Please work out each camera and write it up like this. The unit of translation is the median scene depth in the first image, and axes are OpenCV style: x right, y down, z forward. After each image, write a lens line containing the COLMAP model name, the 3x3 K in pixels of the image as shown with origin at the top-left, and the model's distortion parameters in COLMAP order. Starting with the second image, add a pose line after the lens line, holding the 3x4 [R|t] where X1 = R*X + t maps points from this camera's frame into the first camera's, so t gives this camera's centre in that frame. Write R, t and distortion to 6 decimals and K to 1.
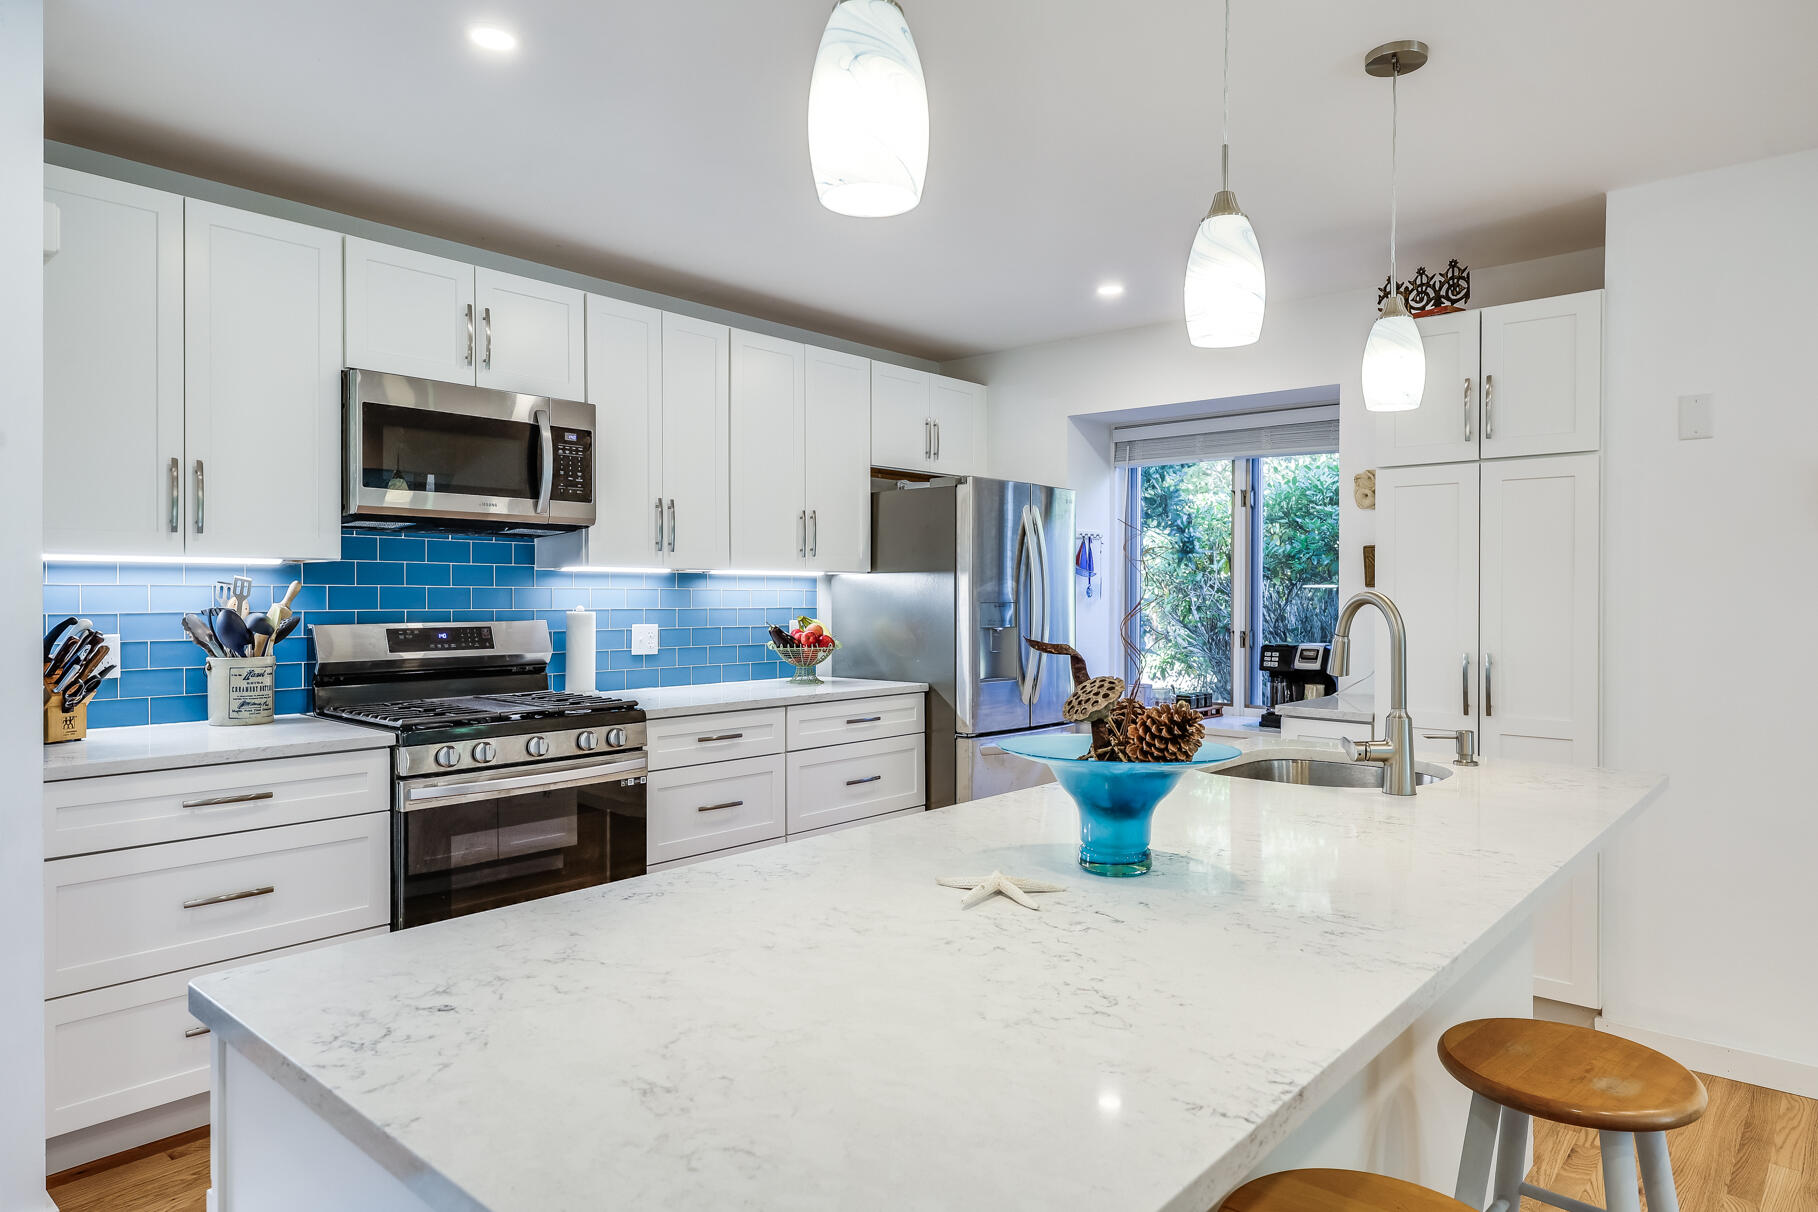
lens RADIAL K [[1099.9, 0, 907.5], [0, 1099.9, 603.9], [0, 0, 1]] dist [0.007062, 0.001645]
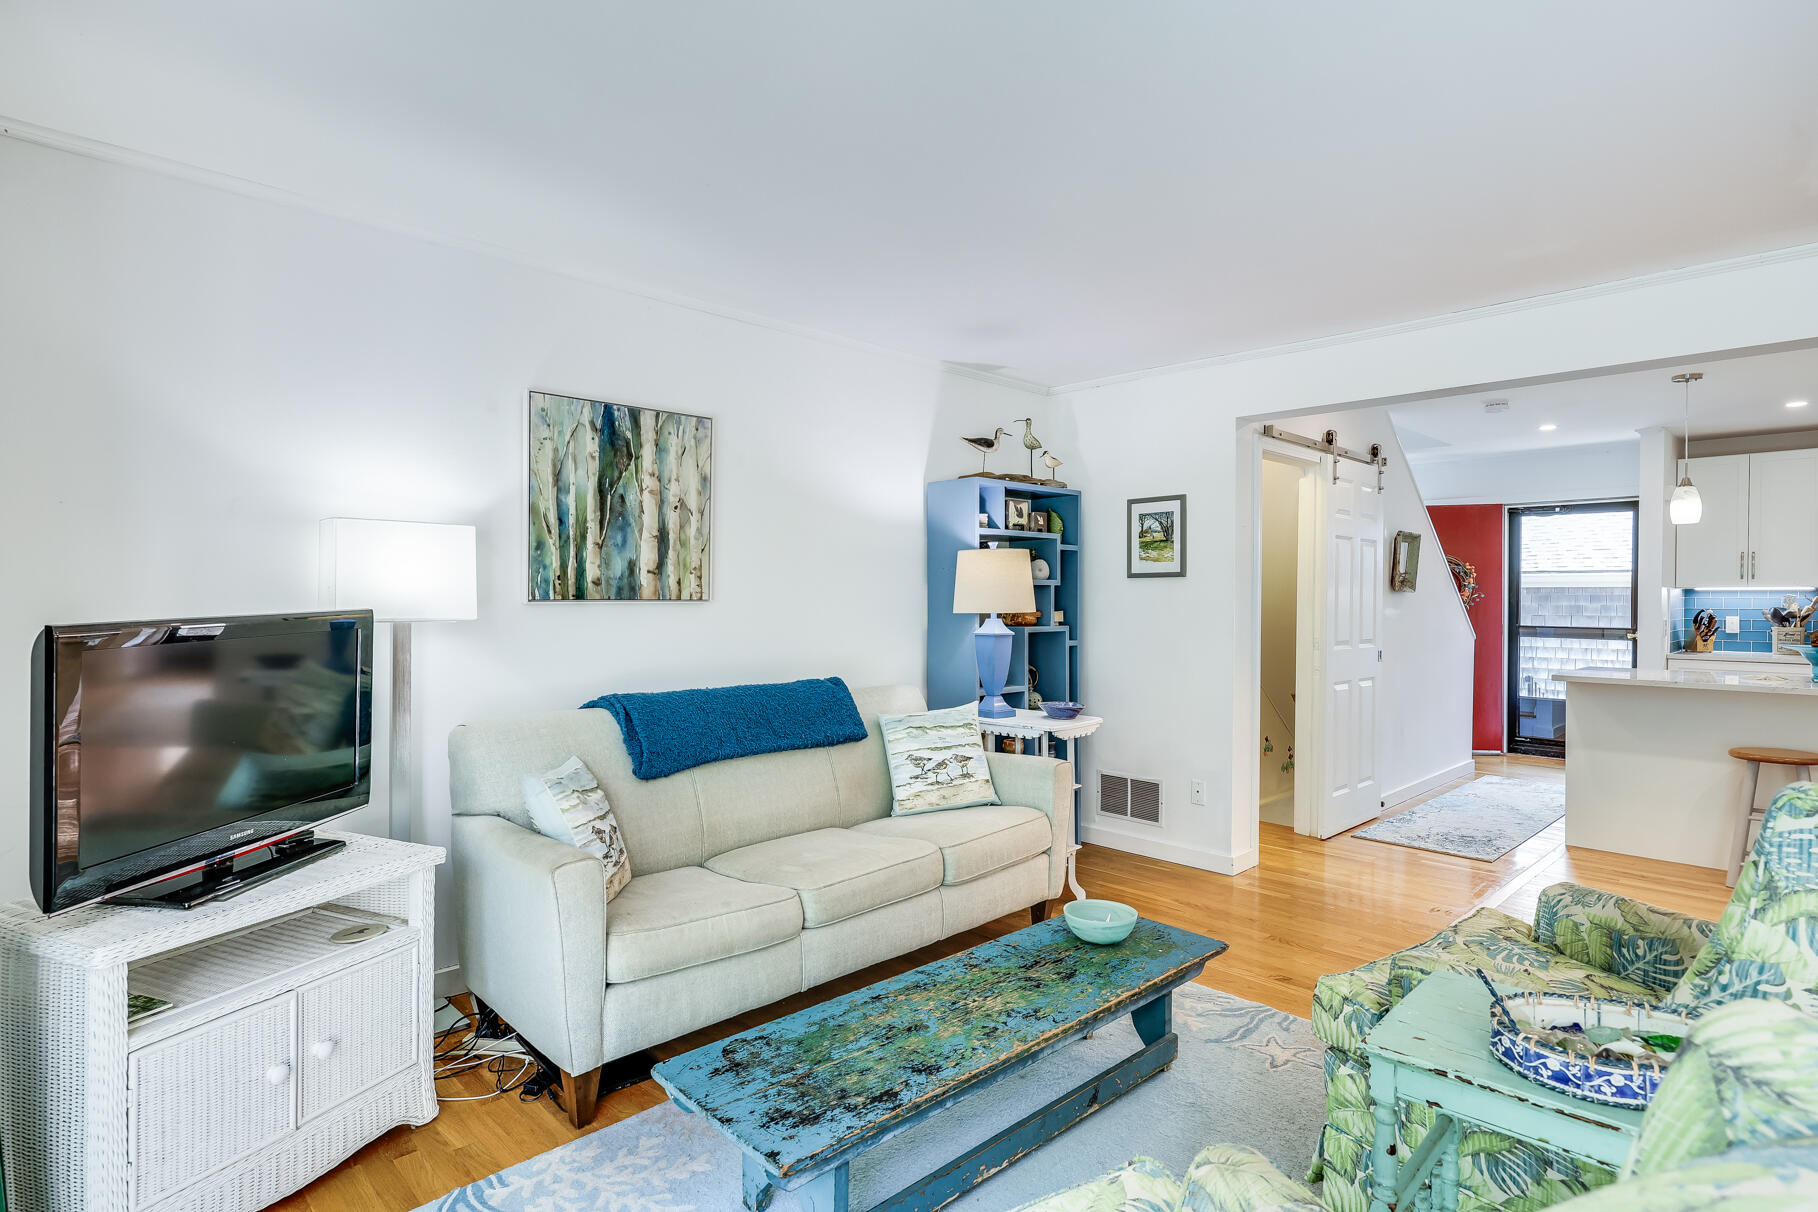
lens RADIAL K [[921.7, 0, 908.7], [0, 921.7, 607.6], [0, 0, 1]] dist [0.008700, -0.003111]
pose [[-0.081545, 0.007507, -0.996641, 1.416245], [-0.013077, 0.999877, 0.008601, 0.010538], [0.996584, 0.013735, -0.081437, -0.687209]]
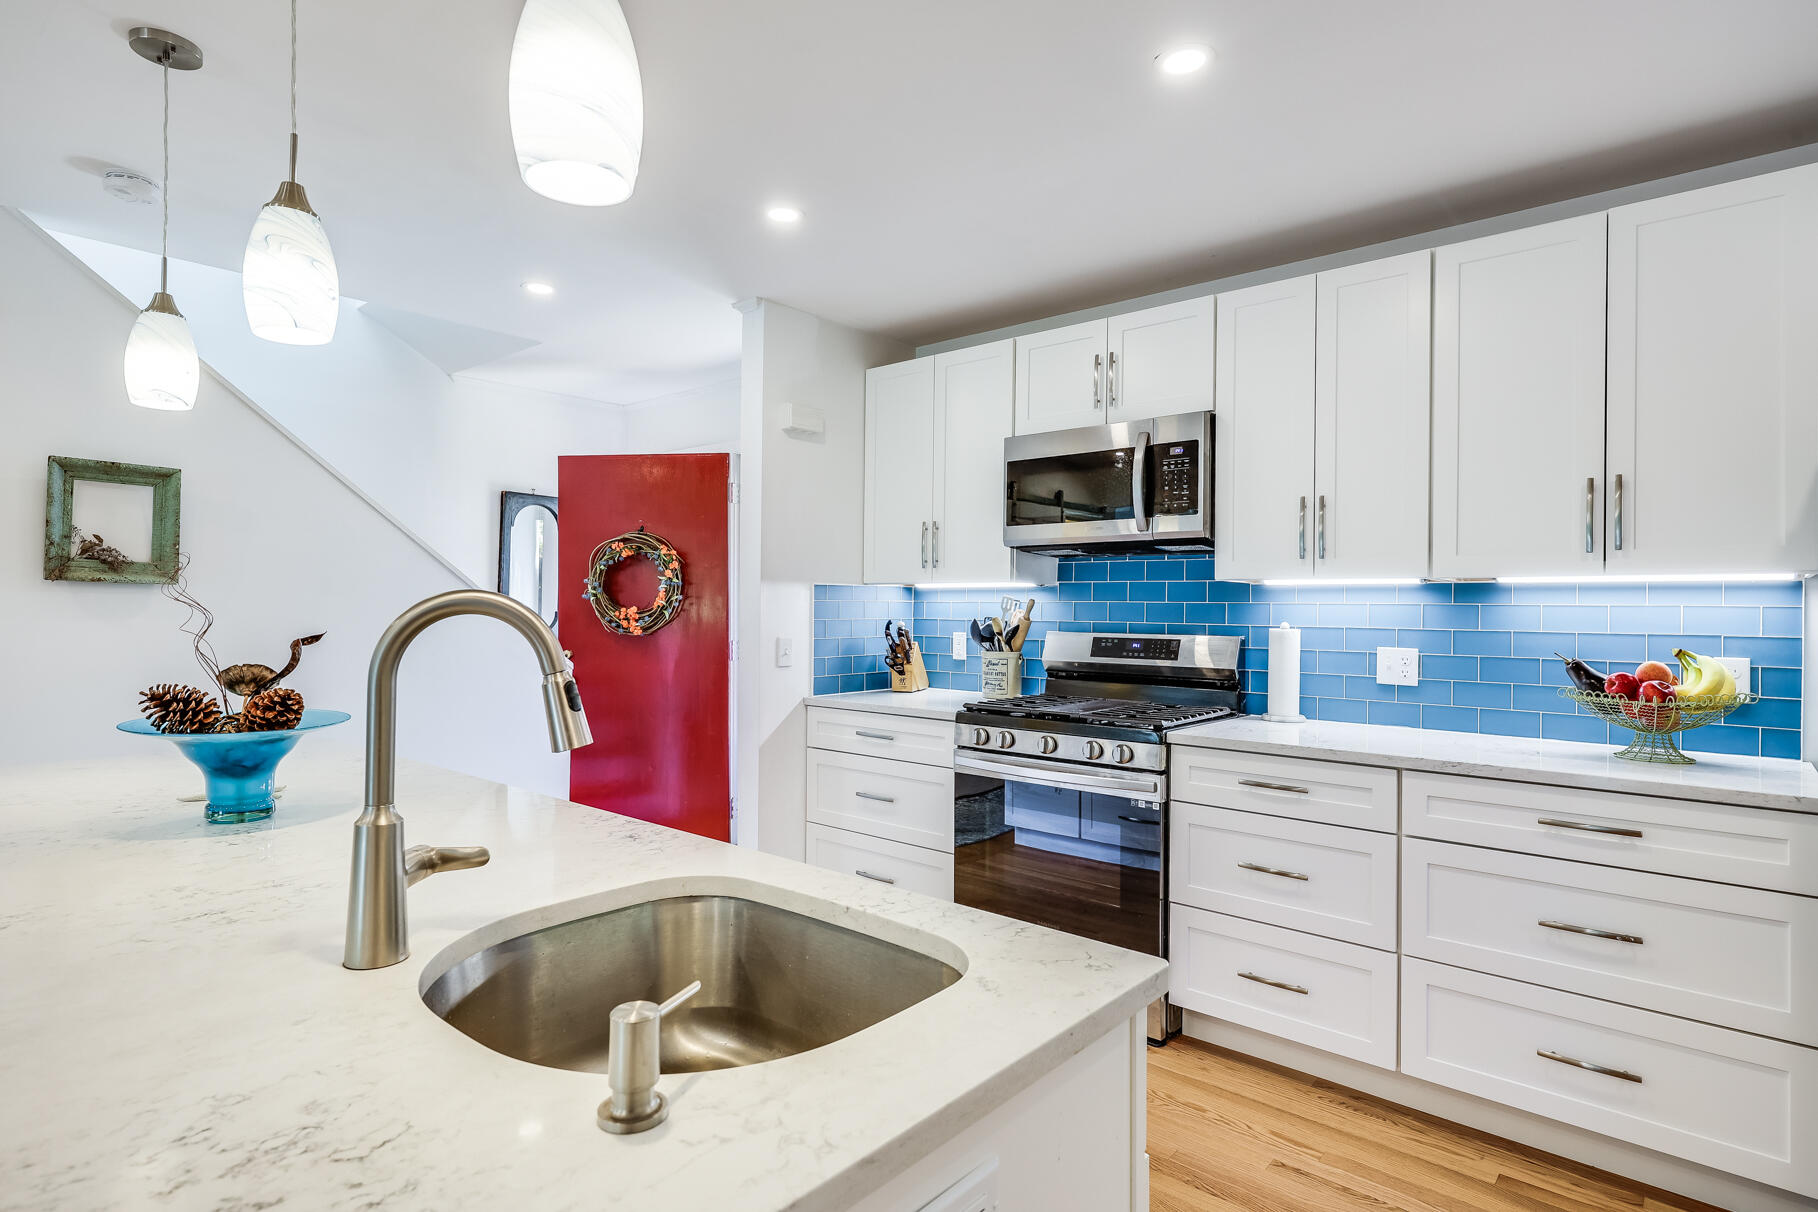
lens RADIAL K [[941.4, 0, 907.6], [0, 941.4, 603.2], [0, 0, 1]] dist [0.007539, 0.000847]
pose [[0.012461, -0.006398, -0.999902, 0.550404], [-0.018162, 0.999813, -0.006623, -0.003994], [0.999757, 0.018243, 0.012343, 0.759978]]
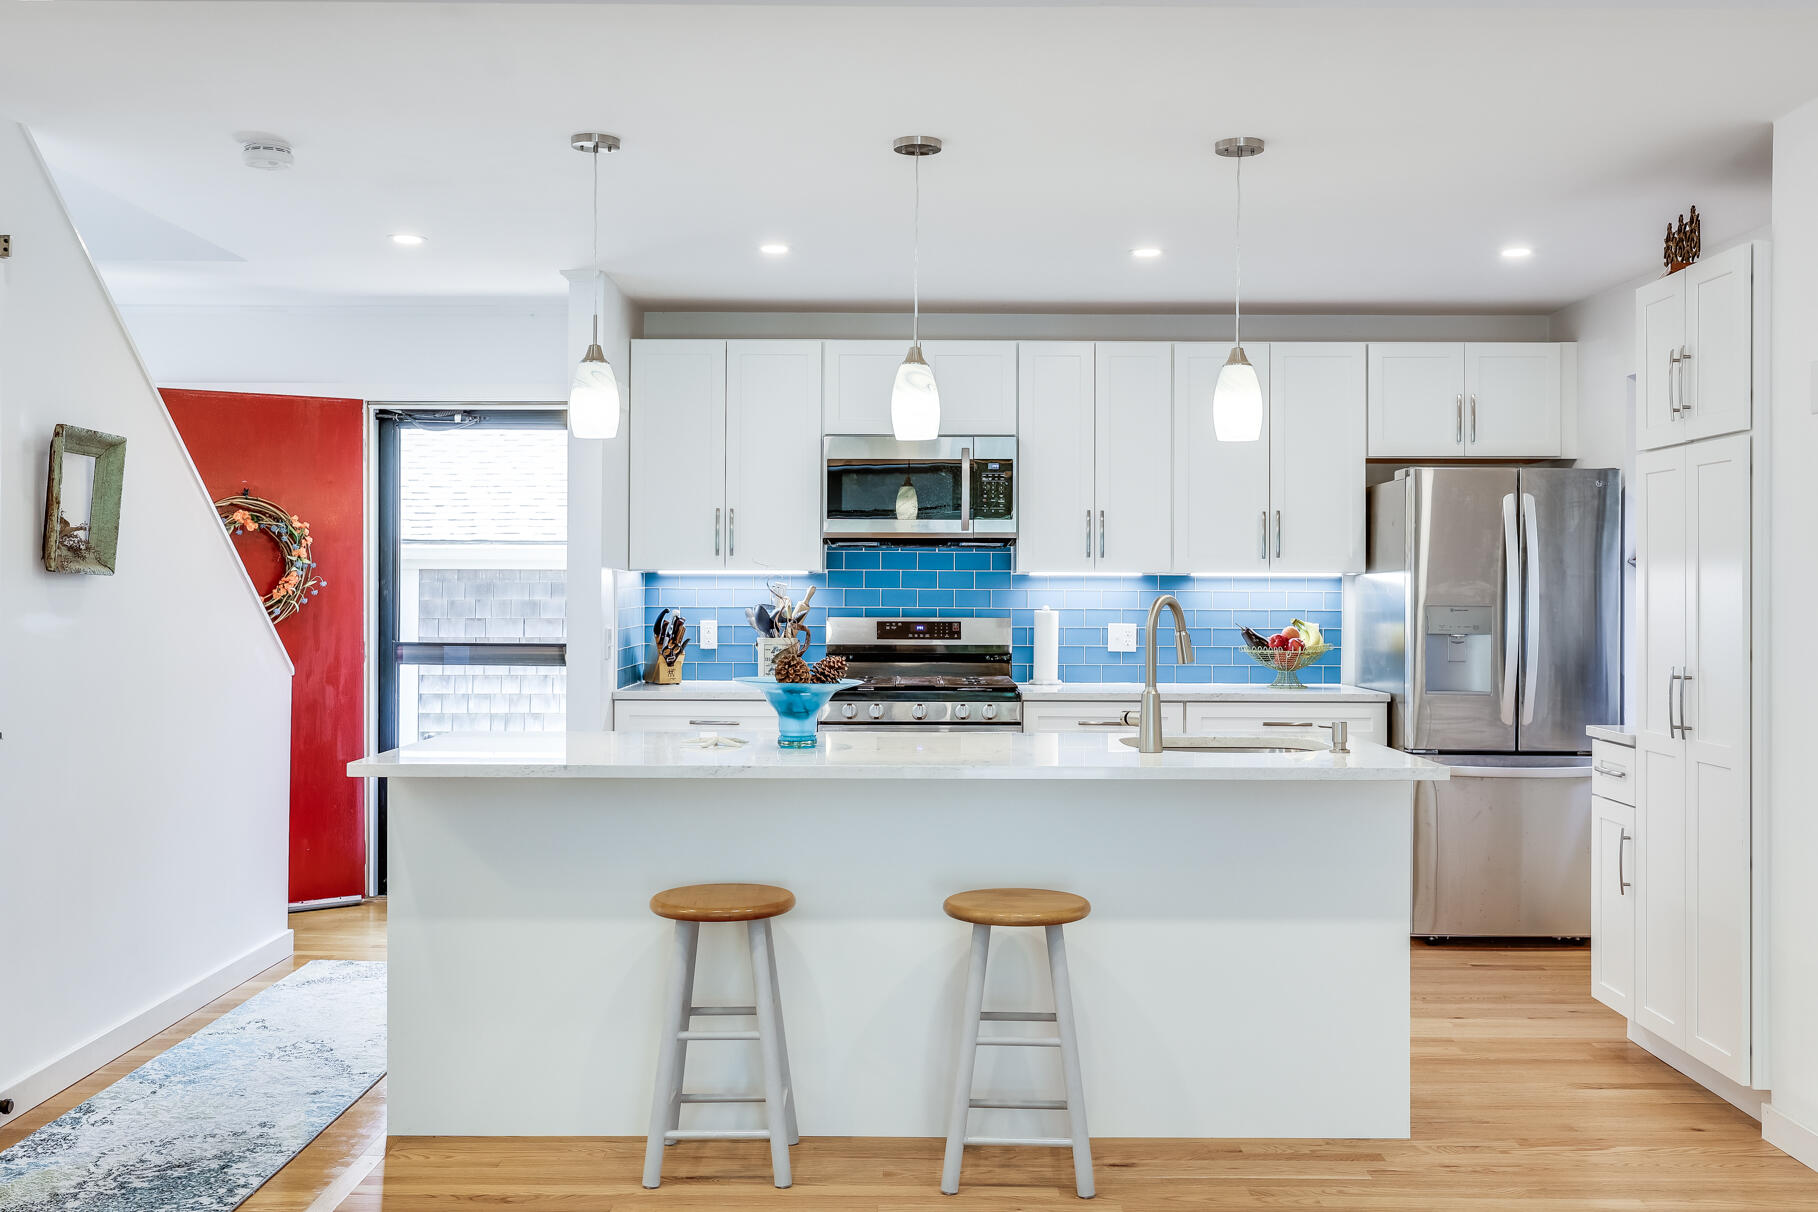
lens RADIAL K [[1673.8, 0, 904.4], [0, 1673.8, 588.7], [0, 0, 1]] dist [0.003836, 0.000000]
pose [[0.660945, -0.000634, -0.750434, 1.032483], [-0.009493, 0.999913, -0.009205, 0.001647], [0.750375, 0.013208, 0.660881, -0.299322]]
